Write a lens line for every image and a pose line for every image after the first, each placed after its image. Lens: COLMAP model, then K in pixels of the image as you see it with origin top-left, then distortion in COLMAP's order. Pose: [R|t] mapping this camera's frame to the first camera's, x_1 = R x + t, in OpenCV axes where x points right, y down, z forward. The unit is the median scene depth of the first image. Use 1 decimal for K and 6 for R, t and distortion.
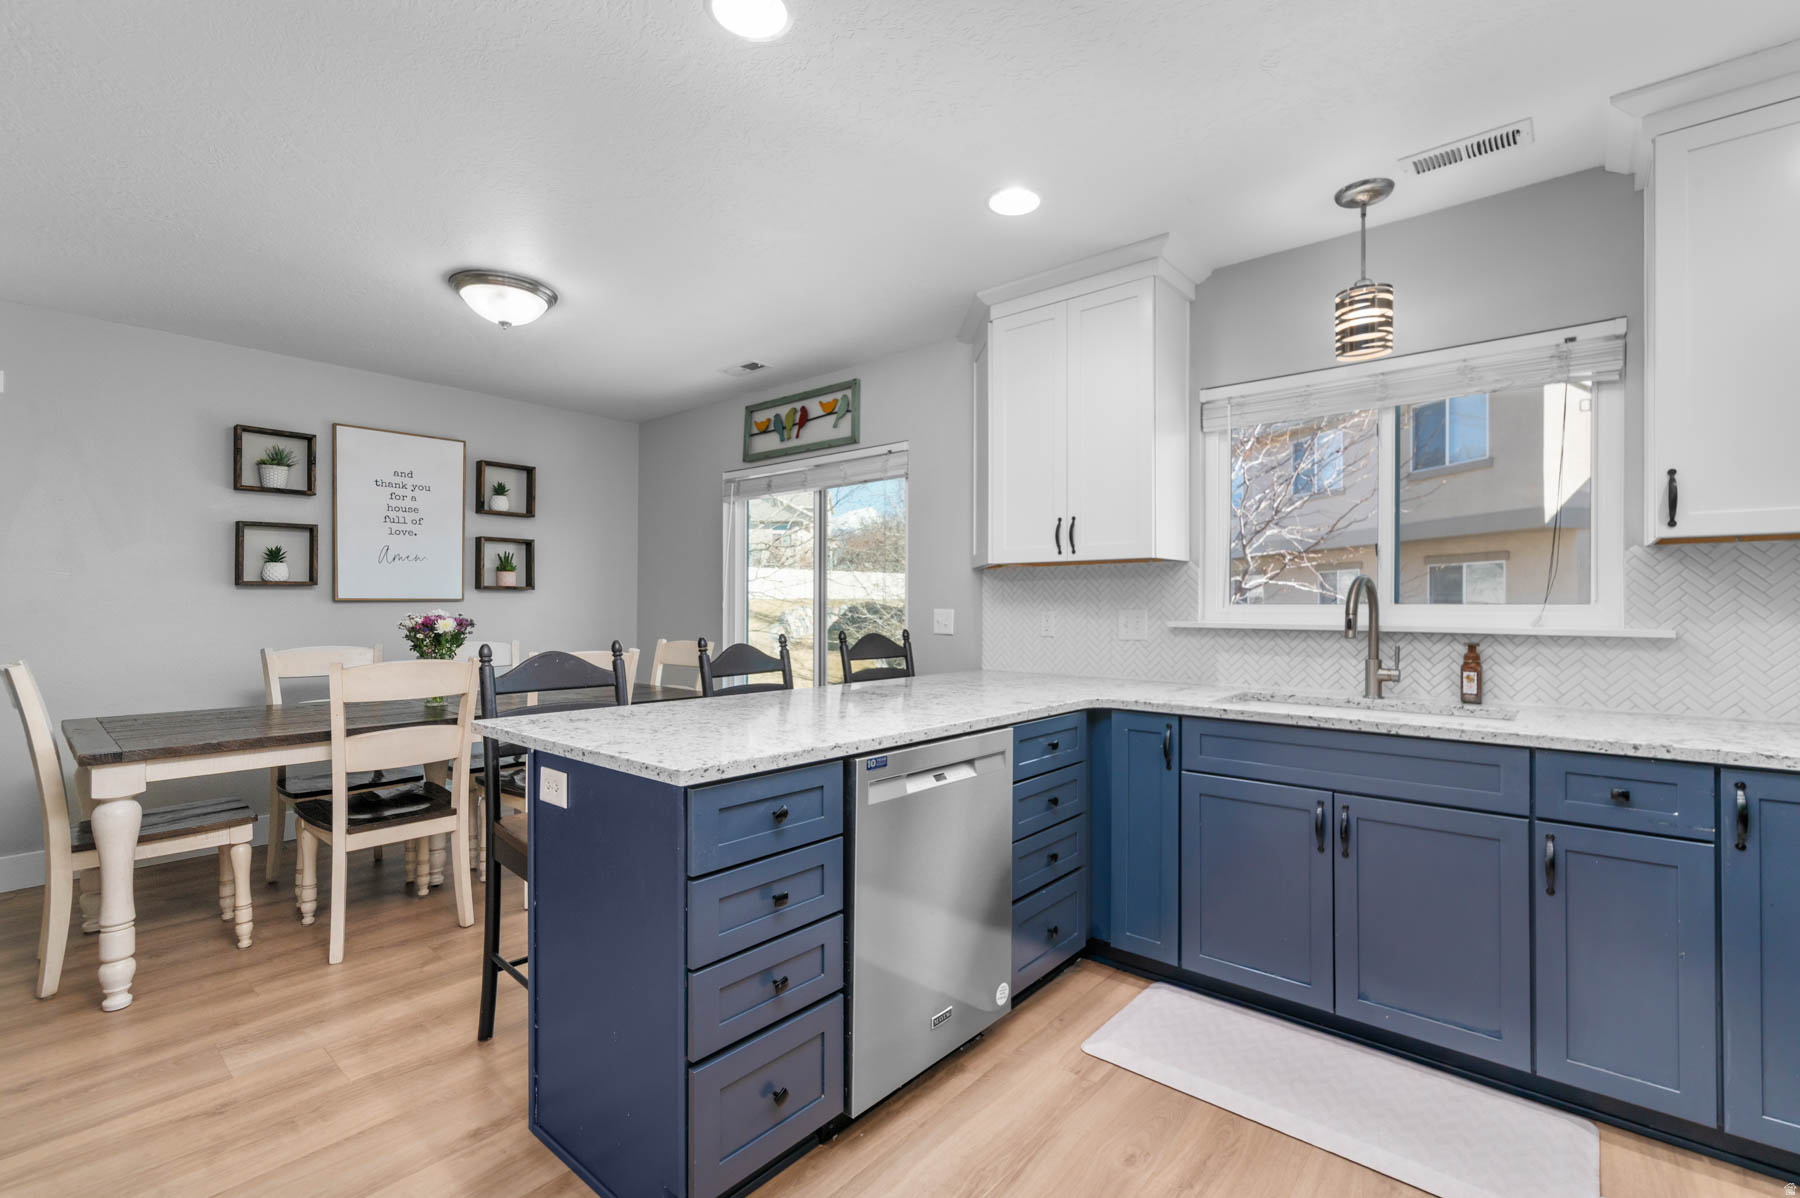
lens RADIAL K [[800.2, 0, 917.5], [0, 800.2, 599.0], [0, 0, 1]] dist [0.001159, 0.000041]
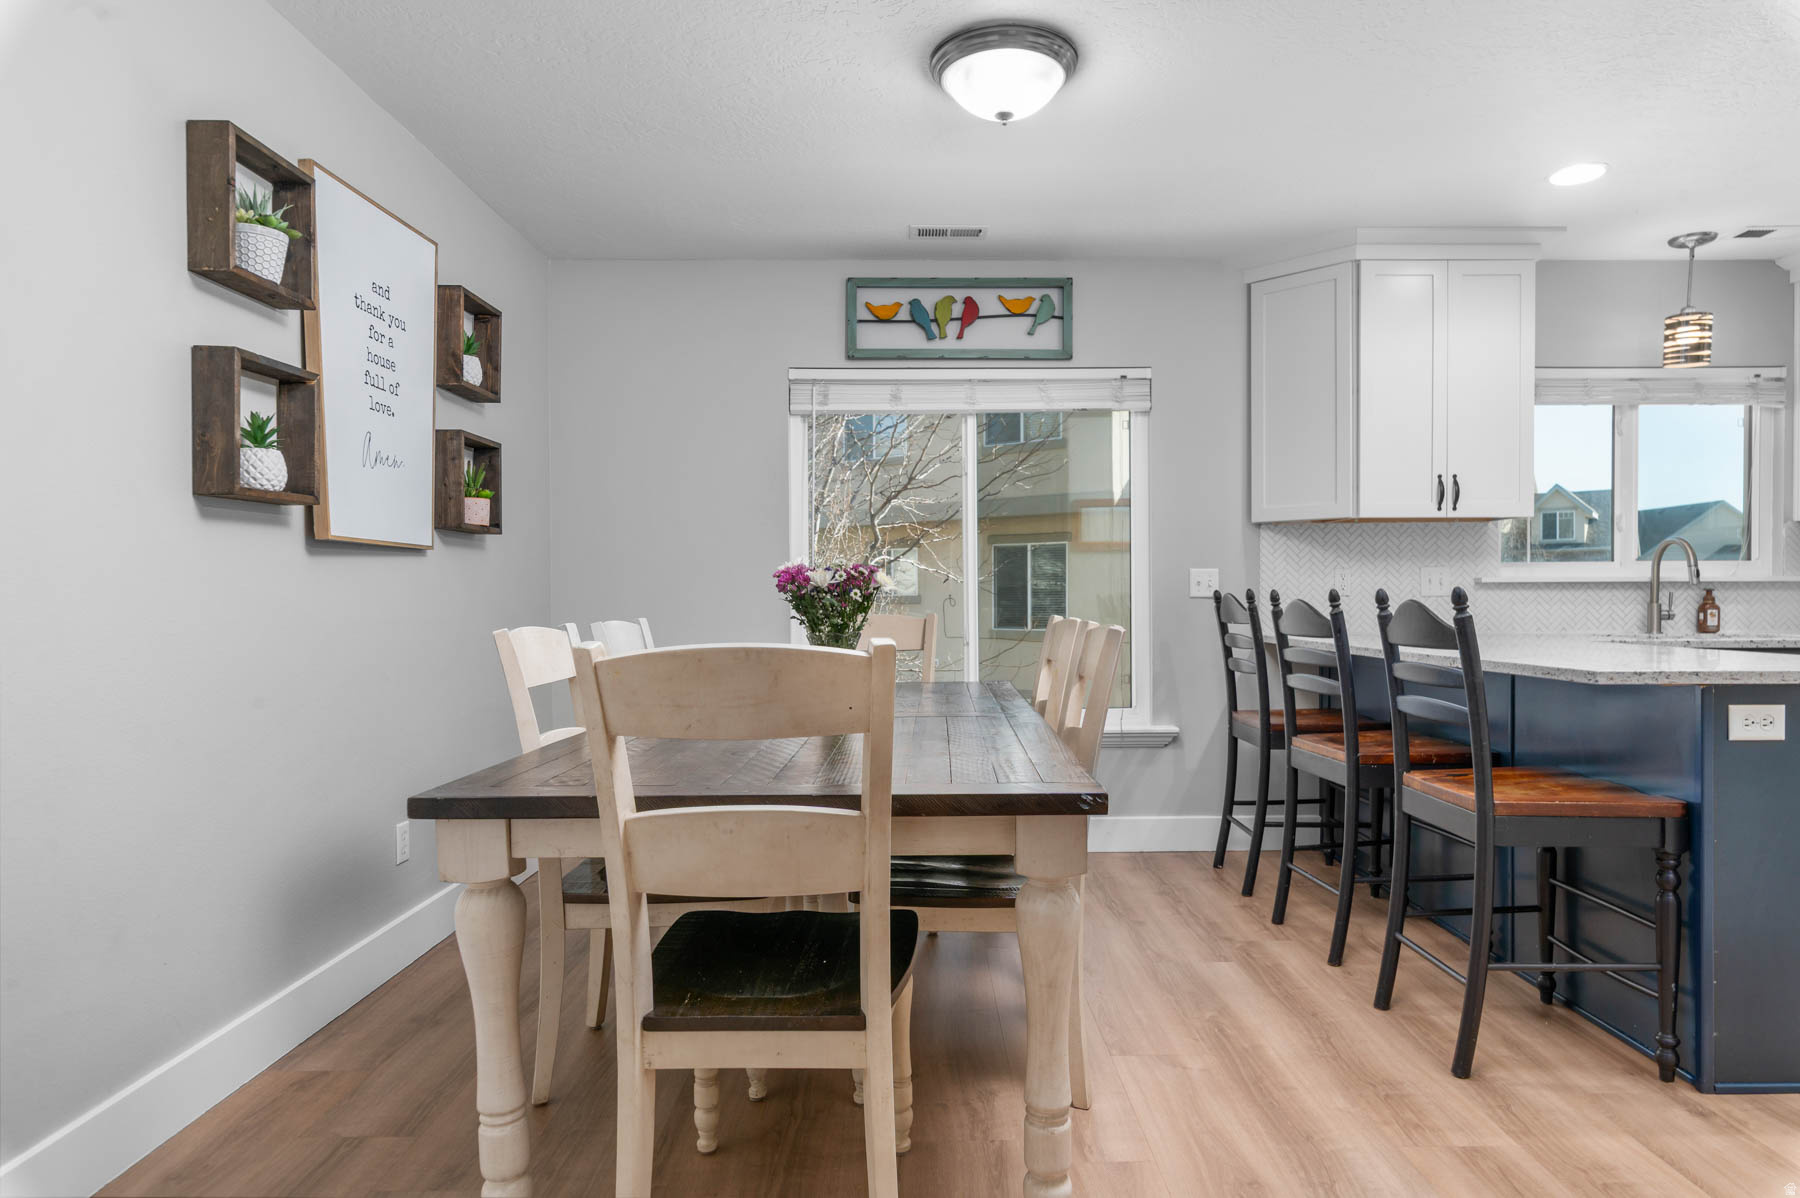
lens RADIAL K [[1061.1, 0, 942.7], [0, 1061.1, 612.7], [0, 0, 1]] dist [0.007799, 0.003210]
pose [[0.749656, -0.017508, 0.661596, -0.899346], [0.001454, 0.999691, 0.024807, 0.029667], [-0.661826, -0.017635, 0.749450, 0.301870]]
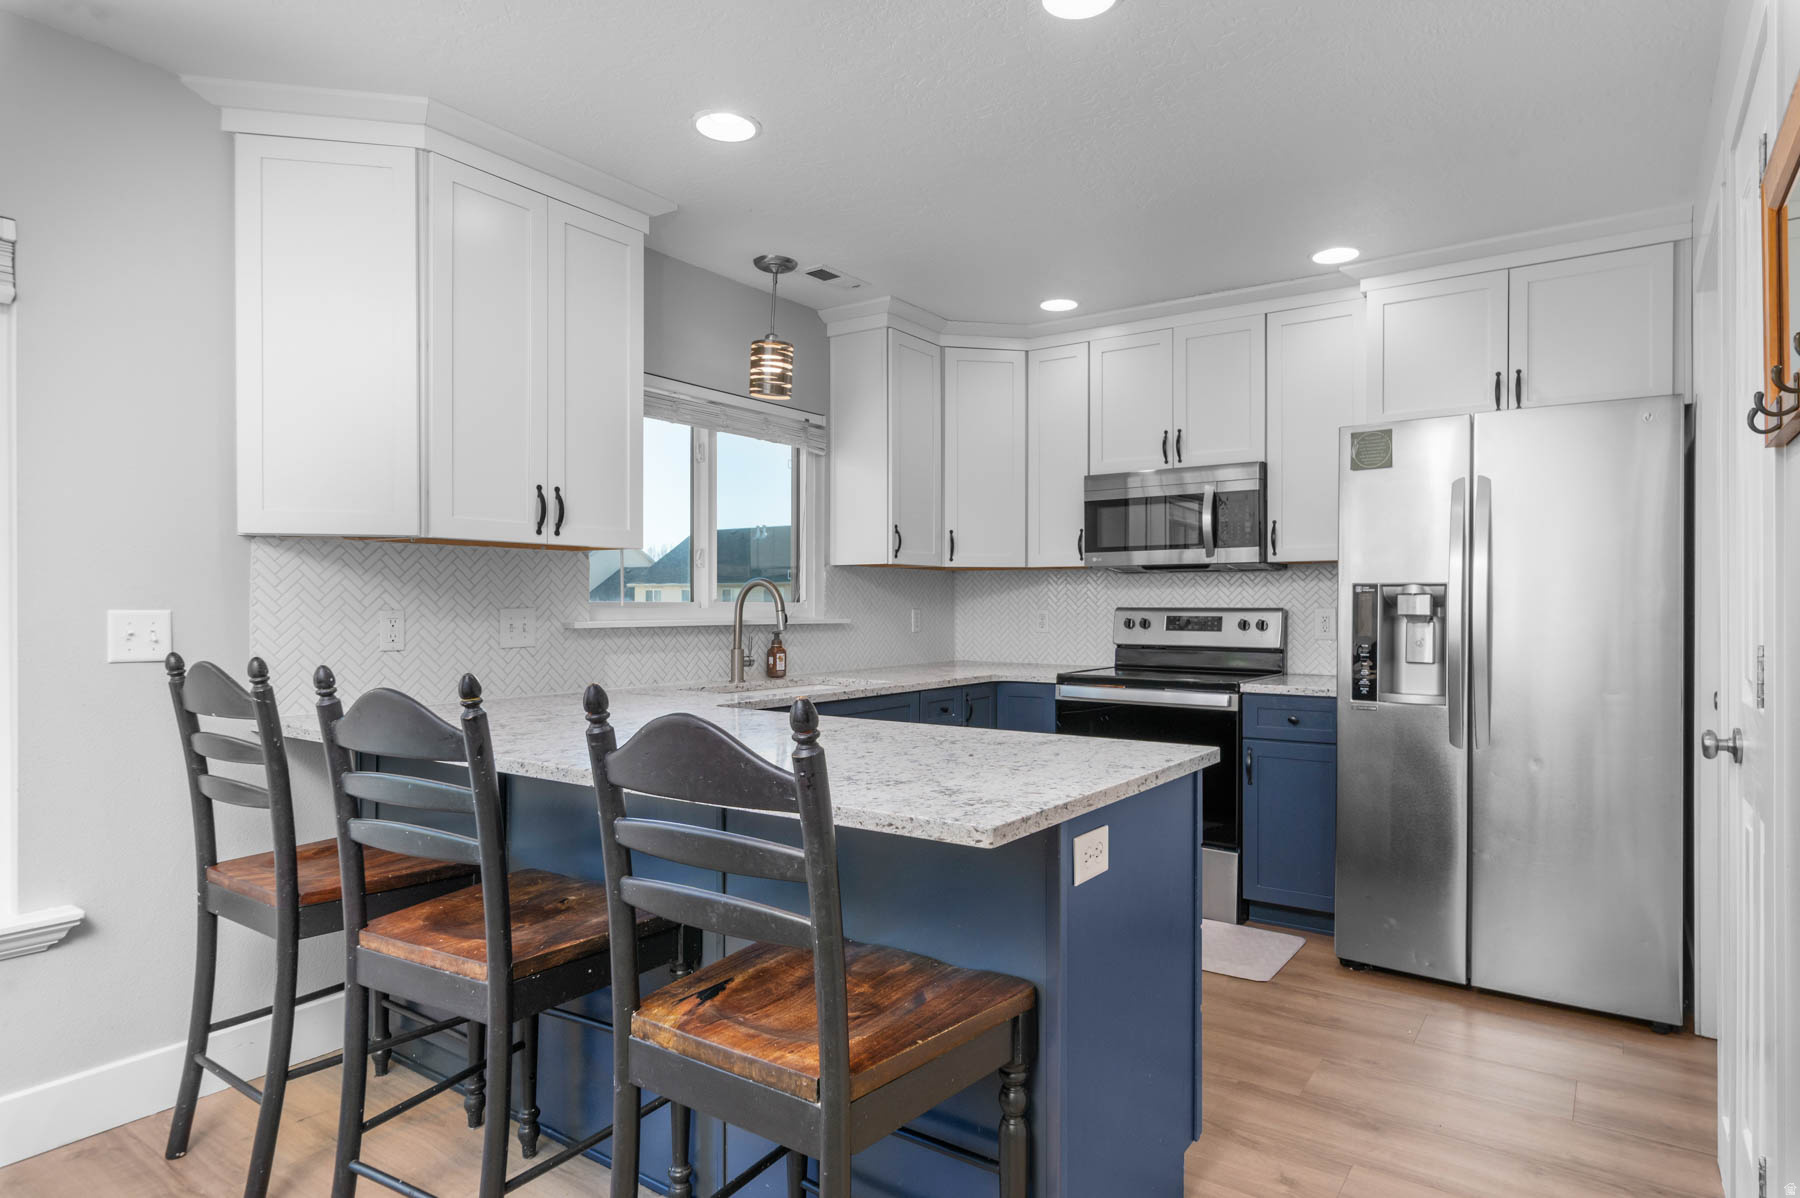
lens RADIAL K [[1010.9, 0, 938.2], [0, 1010.9, 598.1], [0, 0, 1]] dist [-0.010005, 0.001216]
pose [[-0.103757, 0.001007, 0.994602, -0.596664], [-0.011884, 0.999927, -0.002252, 0.000409], [-0.994532, -0.012054, -0.103738, 0.547594]]
